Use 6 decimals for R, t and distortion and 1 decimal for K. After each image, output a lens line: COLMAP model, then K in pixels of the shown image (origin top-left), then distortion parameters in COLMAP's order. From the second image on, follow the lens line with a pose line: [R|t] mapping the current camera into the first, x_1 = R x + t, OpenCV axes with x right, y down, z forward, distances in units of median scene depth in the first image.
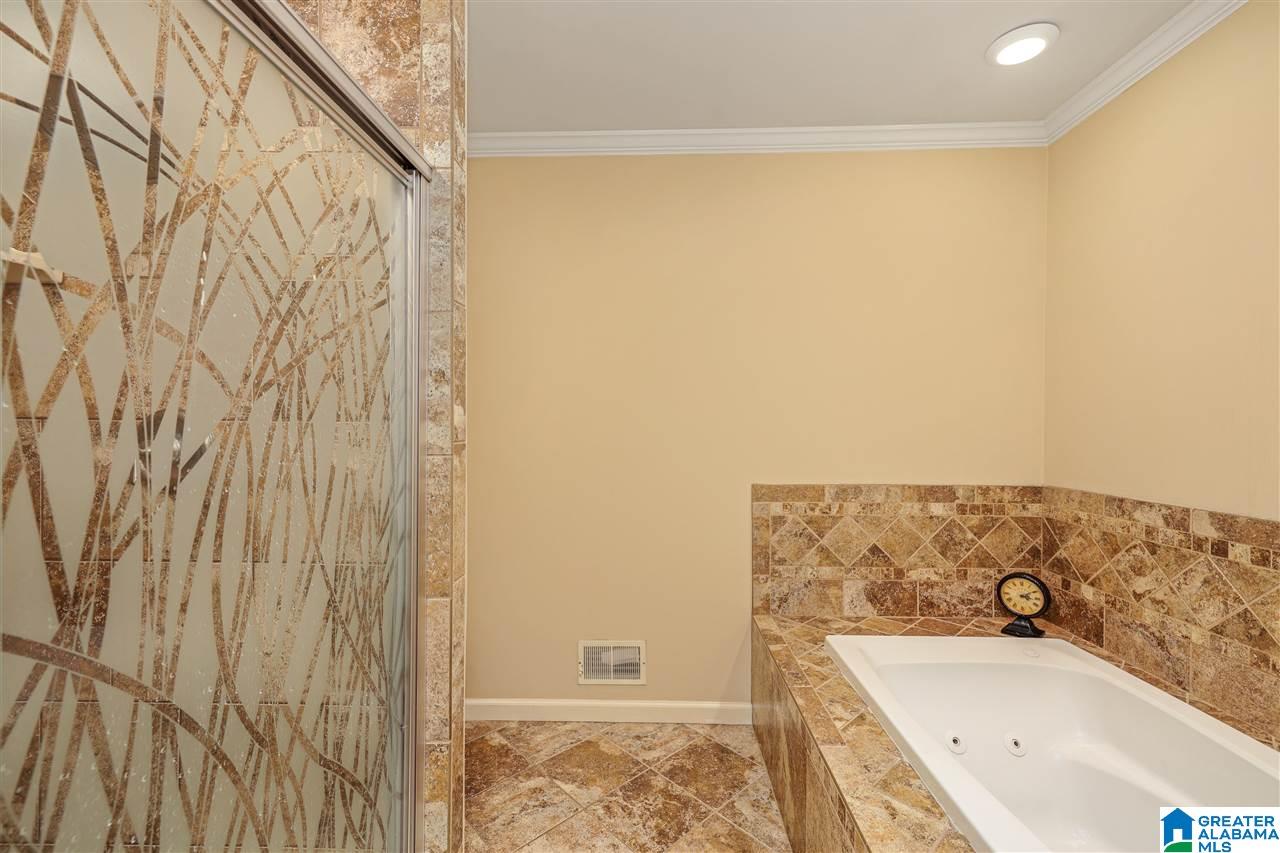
lens RADIAL K [[531.4, 0, 641.7], [0, 531.4, 425.1], [0, 0, 1]] dist [-0.000219, 0.000086]
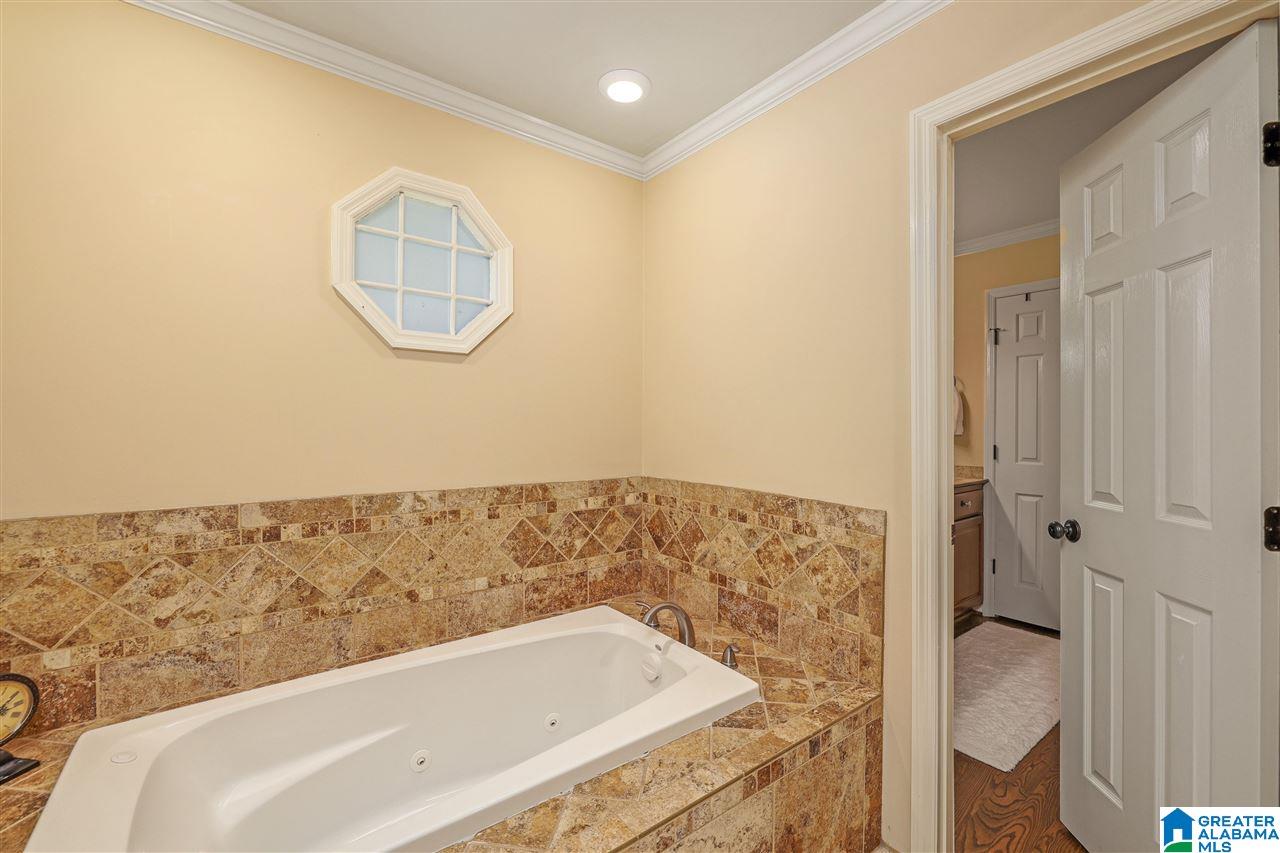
lens RADIAL K [[531.4, 0, 639.9], [0, 531.4, 424.1], [0, 0, 1]] dist [-0.000219, 0.000086]
pose [[-0.631567, -0.007405, 0.775286, -0.219519], [-0.006590, 0.999970, 0.004182, -0.005112], [-0.775294, -0.002468, -0.631596, 0.988132]]
